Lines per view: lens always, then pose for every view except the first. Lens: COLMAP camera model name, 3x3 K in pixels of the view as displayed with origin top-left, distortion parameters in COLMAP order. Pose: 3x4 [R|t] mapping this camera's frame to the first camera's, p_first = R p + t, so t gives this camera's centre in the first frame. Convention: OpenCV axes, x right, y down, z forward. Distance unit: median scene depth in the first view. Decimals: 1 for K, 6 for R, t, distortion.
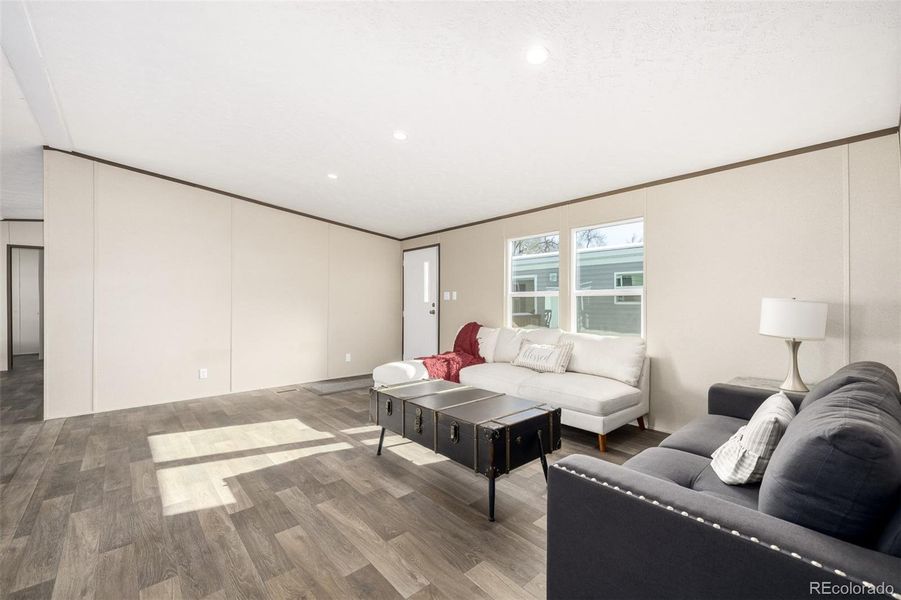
lens RADIAL K [[377.7, 0, 448.0], [0, 377.7, 302.7], [0, 0, 1]] dist [0.002484, -0.001071]
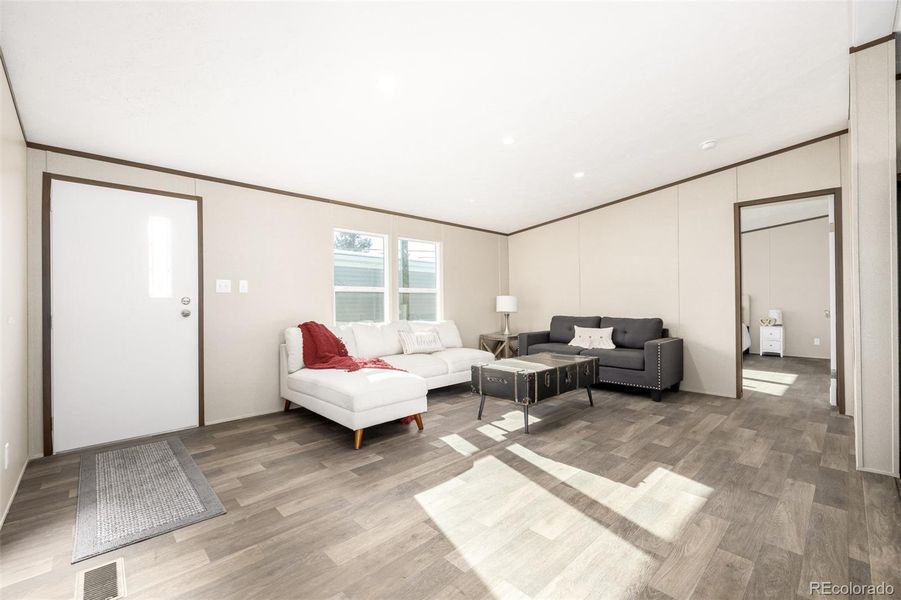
lens RADIAL K [[377.7, 0, 445.5], [0, 377.7, 299.2], [0, 0, 1]] dist [0.002484, -0.001071]
pose [[-0.036553, 0.012454, 0.999254, -1.415904], [0.006352, 0.999905, -0.012230, 0.029523], [-0.999312, 0.005900, -0.036628, 1.418933]]
